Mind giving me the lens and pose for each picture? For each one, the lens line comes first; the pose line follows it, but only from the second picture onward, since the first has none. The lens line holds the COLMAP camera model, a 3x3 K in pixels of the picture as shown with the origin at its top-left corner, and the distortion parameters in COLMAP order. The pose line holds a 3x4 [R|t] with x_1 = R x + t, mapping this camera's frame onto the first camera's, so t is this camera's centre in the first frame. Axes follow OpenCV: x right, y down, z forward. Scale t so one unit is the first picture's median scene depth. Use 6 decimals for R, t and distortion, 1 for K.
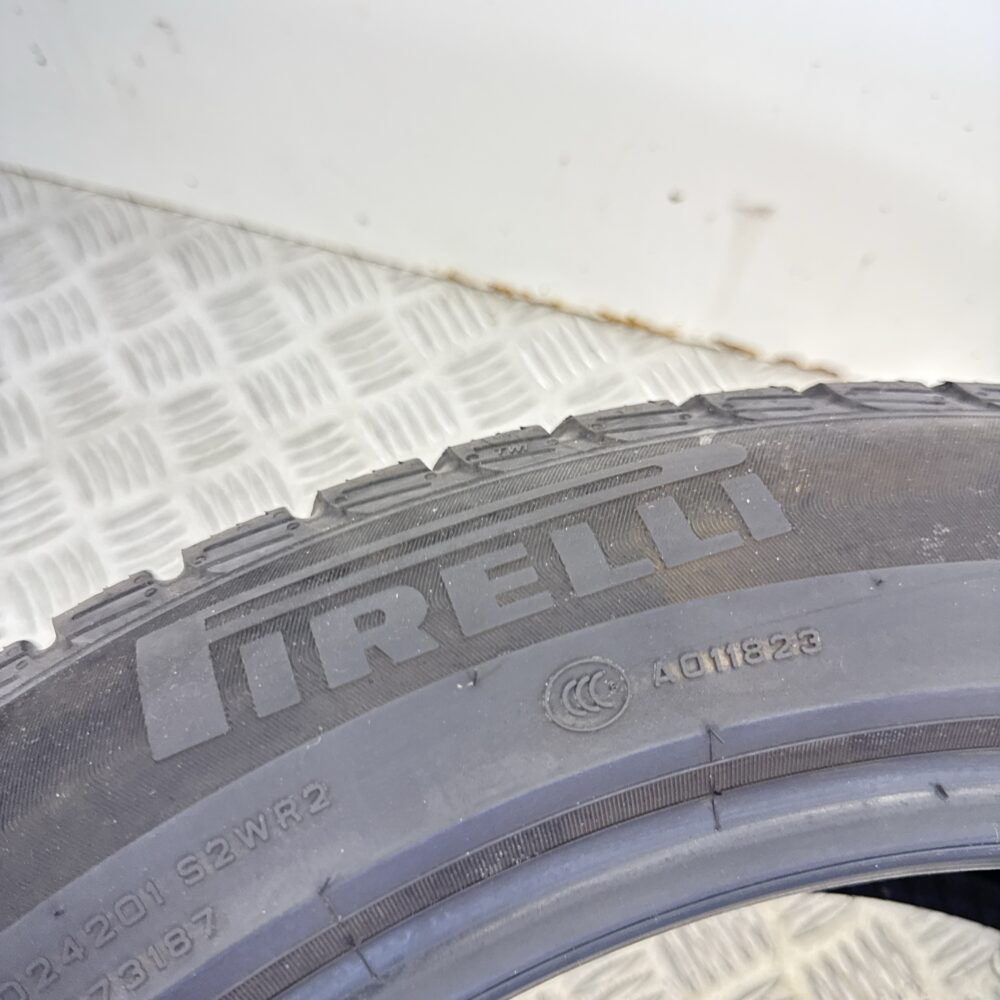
lens RADIAL K [[1009.4, 0, 500.0], [0, 1009.4, 500.0], [0, 0, 1]] dist [0.183616, -0.446547]
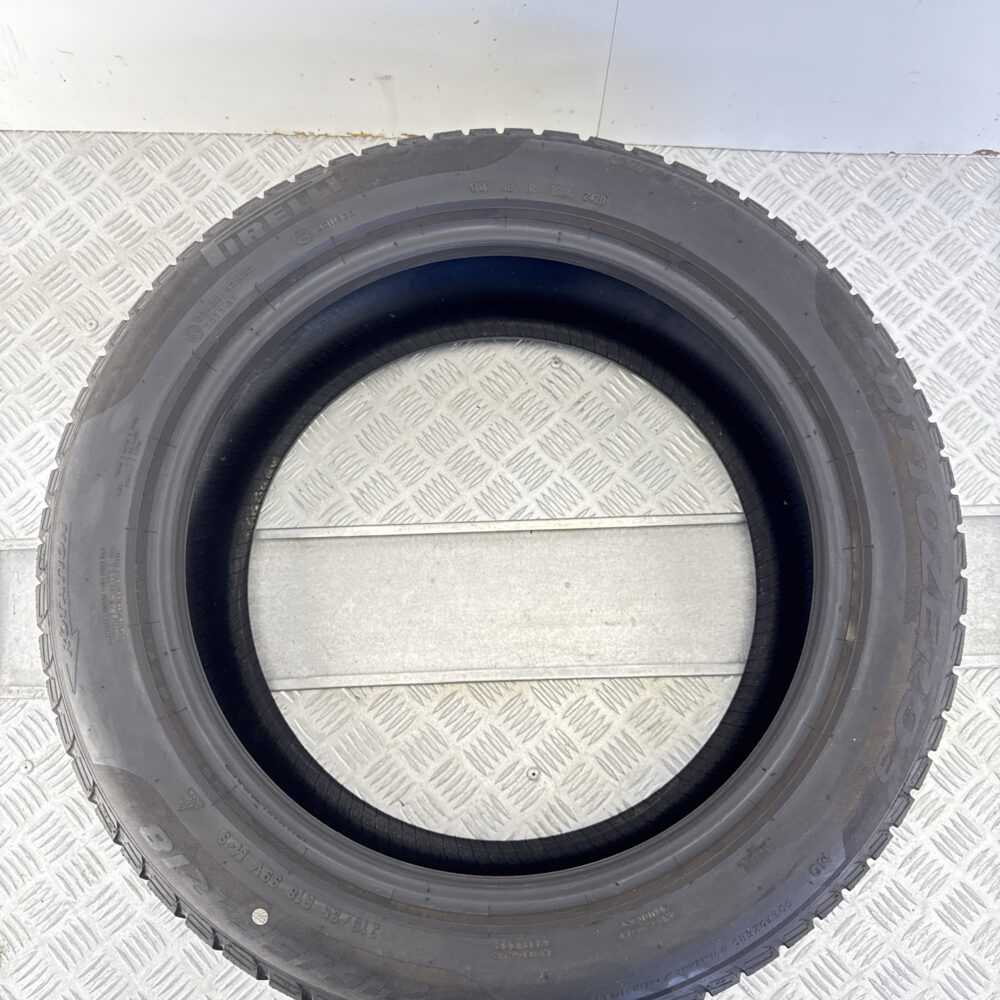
lens RADIAL K [[1009.4, 0, 500.0], [0, 1009.4, 500.0], [0, 0, 1]] dist [0.183616, -0.446547]
pose [[0.970136, -0.242544, 0.003062, 0.269040], [0.238316, 0.955424, 0.174271, 0.308924], [-0.045194, -0.168337, 0.984693, -1.560004]]
